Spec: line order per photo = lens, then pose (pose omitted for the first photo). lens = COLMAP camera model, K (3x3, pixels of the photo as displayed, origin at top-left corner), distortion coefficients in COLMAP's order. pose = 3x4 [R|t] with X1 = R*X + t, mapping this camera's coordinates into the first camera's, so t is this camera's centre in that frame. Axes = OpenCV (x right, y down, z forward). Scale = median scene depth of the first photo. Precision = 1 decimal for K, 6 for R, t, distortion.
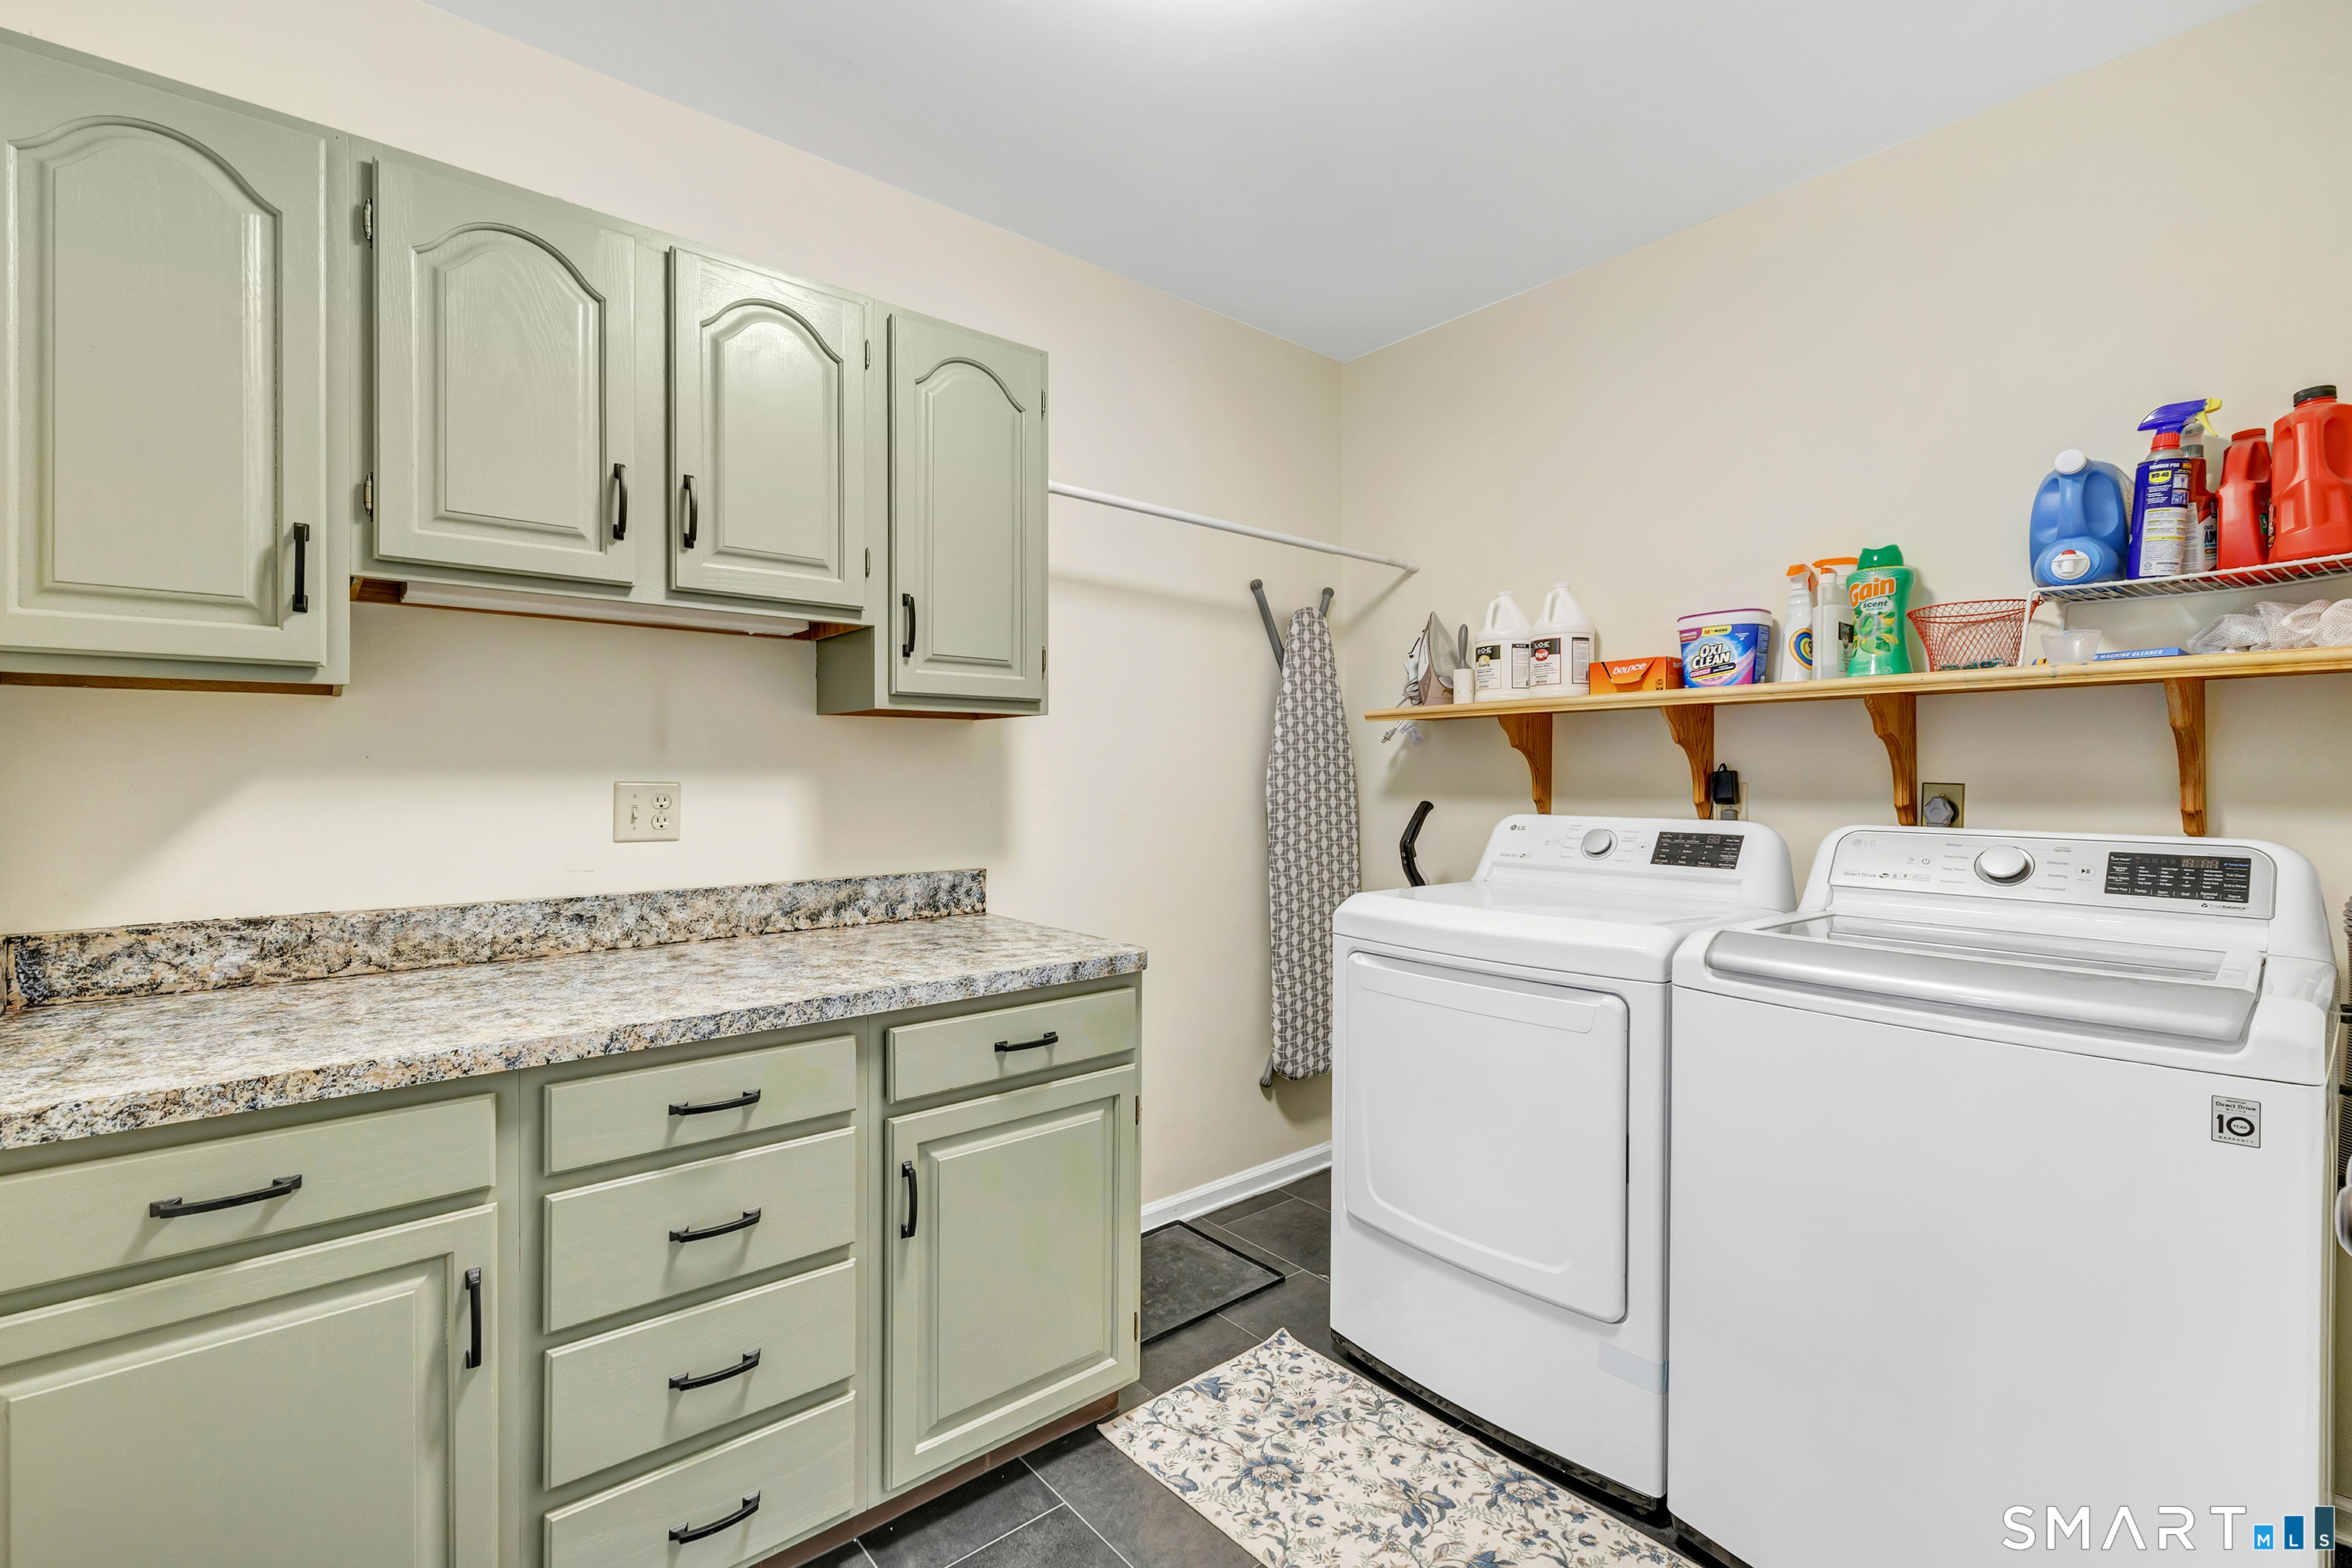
lens RADIAL K [[1030.8, 0, 1180.4], [0, 1030.8, 779.8], [0, 0, 1]] dist [0.000978, 0.000686]
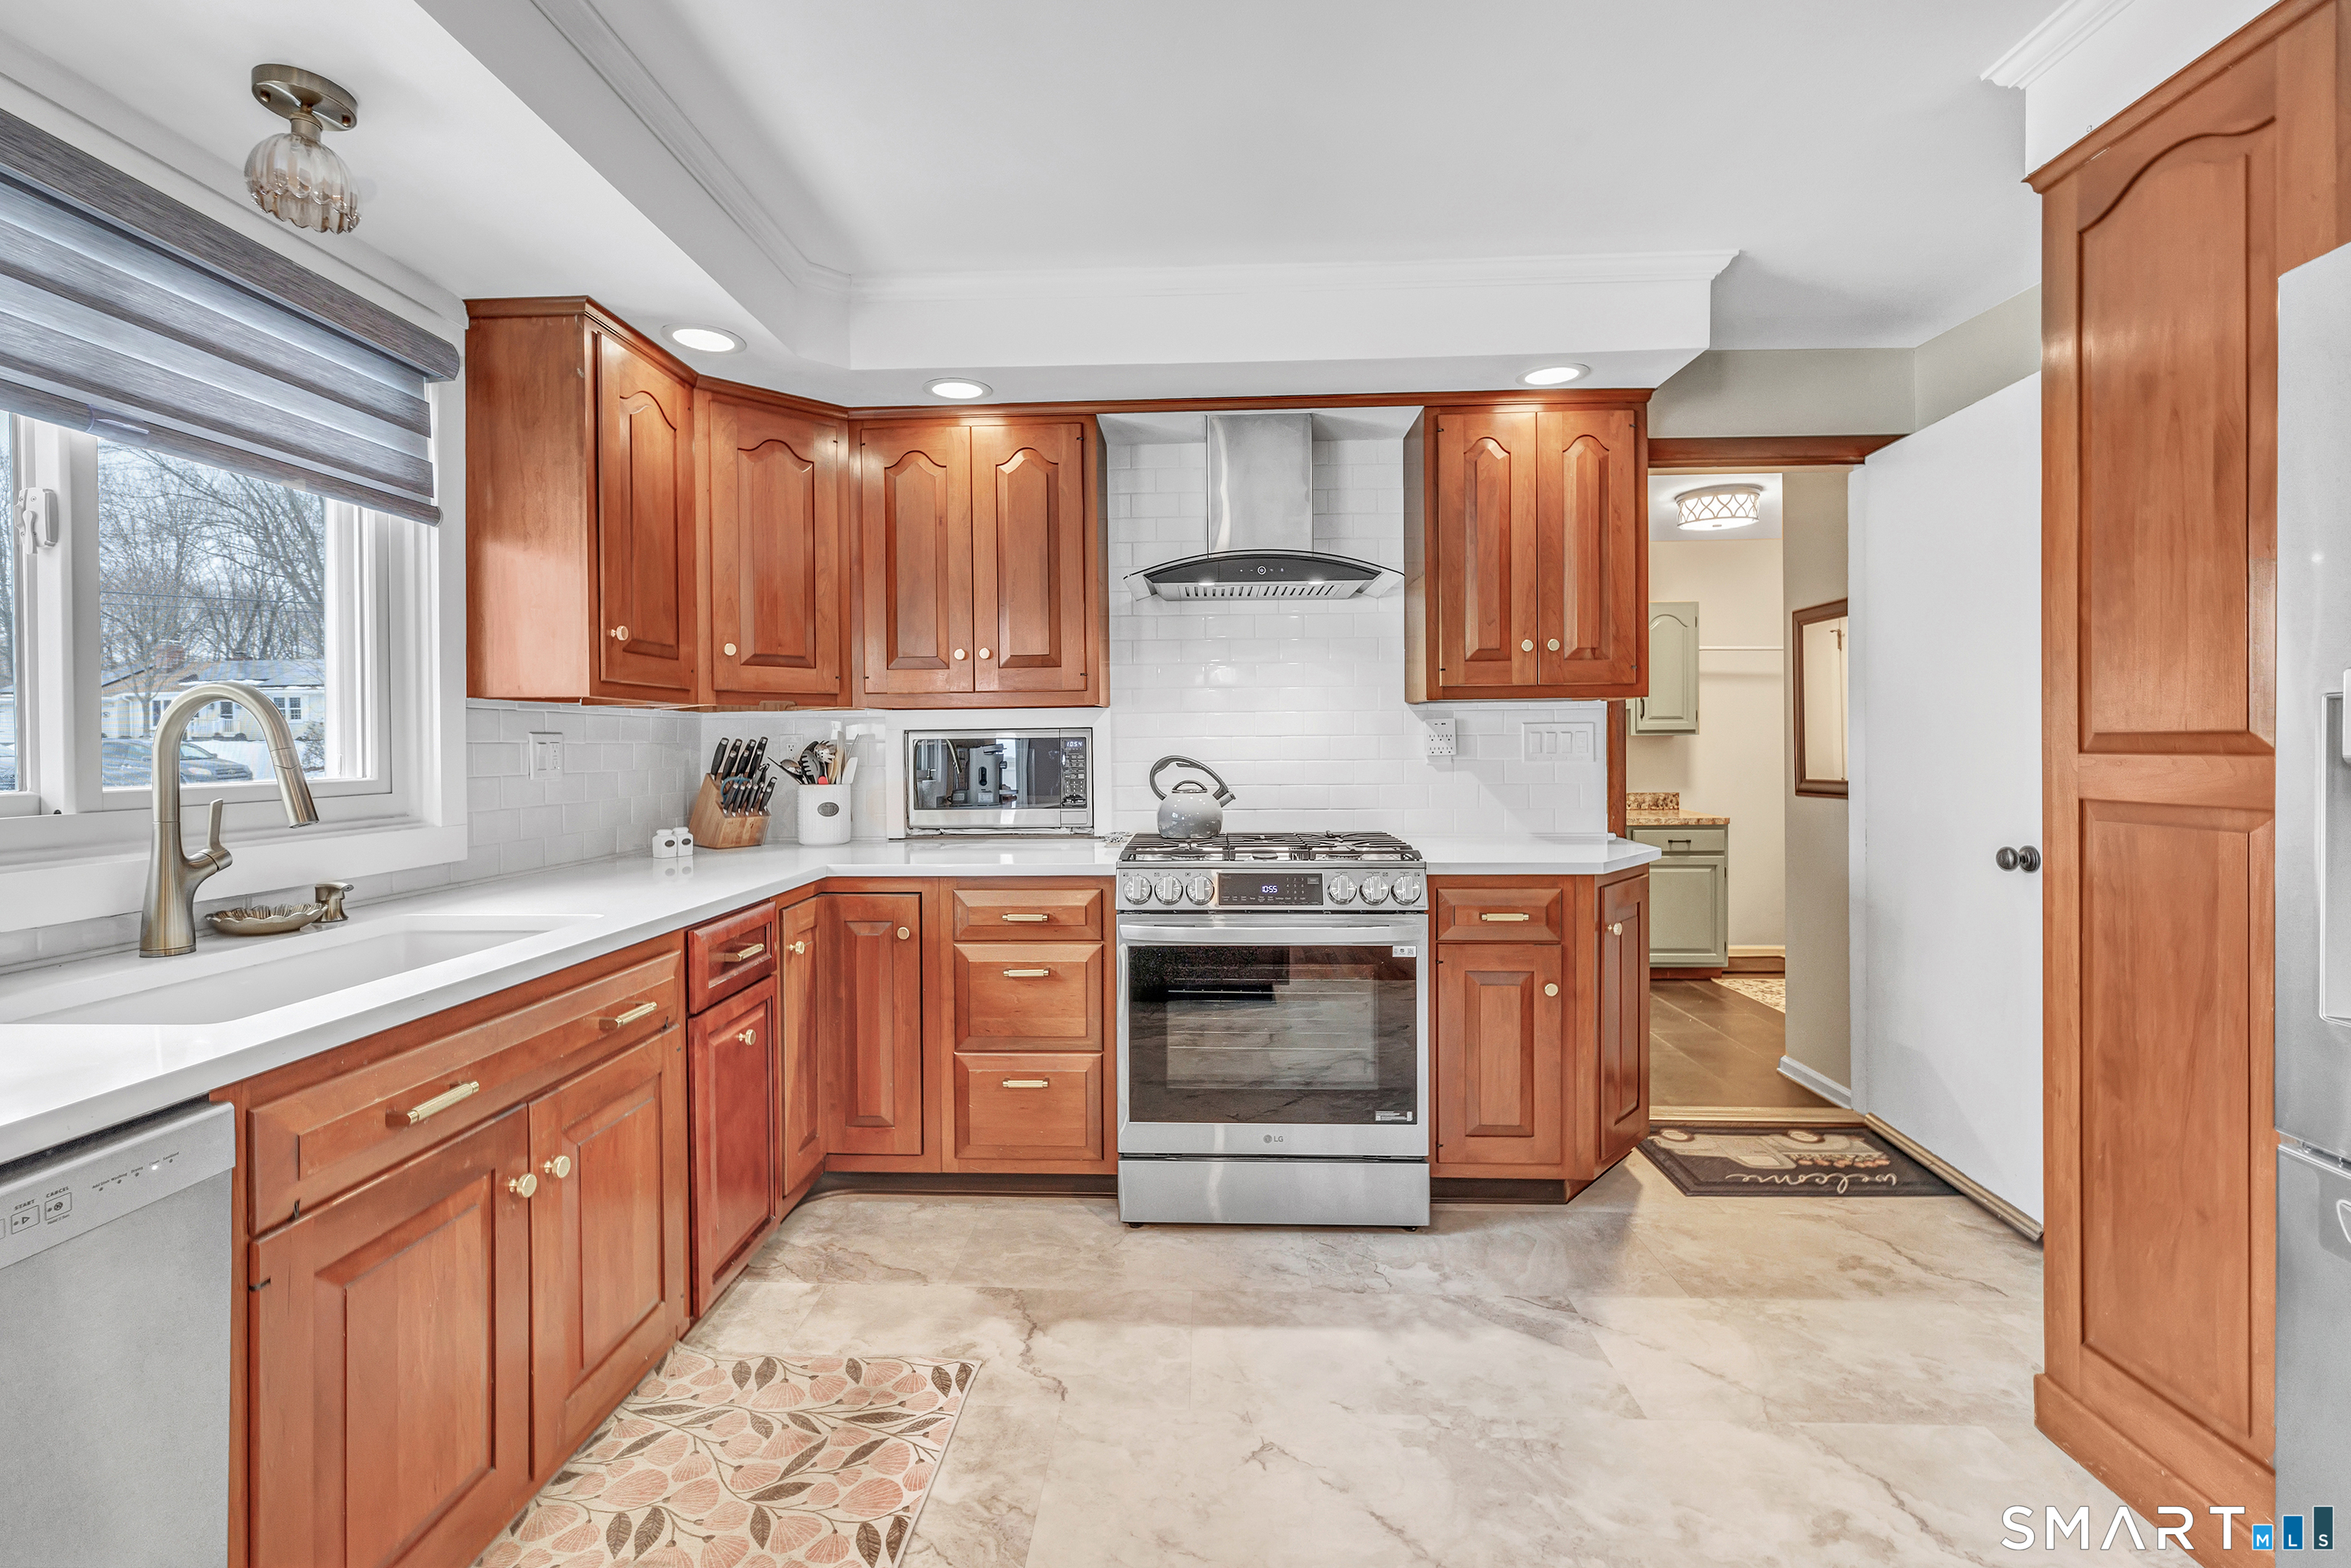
lens RADIAL K [[1030.3, 0, 1168.0], [0, 1030.3, 771.2], [0, 0, 1]] dist [0.000978, 0.000686]
pose [[0.741110, 0.011173, -0.671291, 0.740920], [0.005926, 0.999714, 0.023181, -0.039320], [0.671358, -0.021158, 0.740831, -2.193770]]
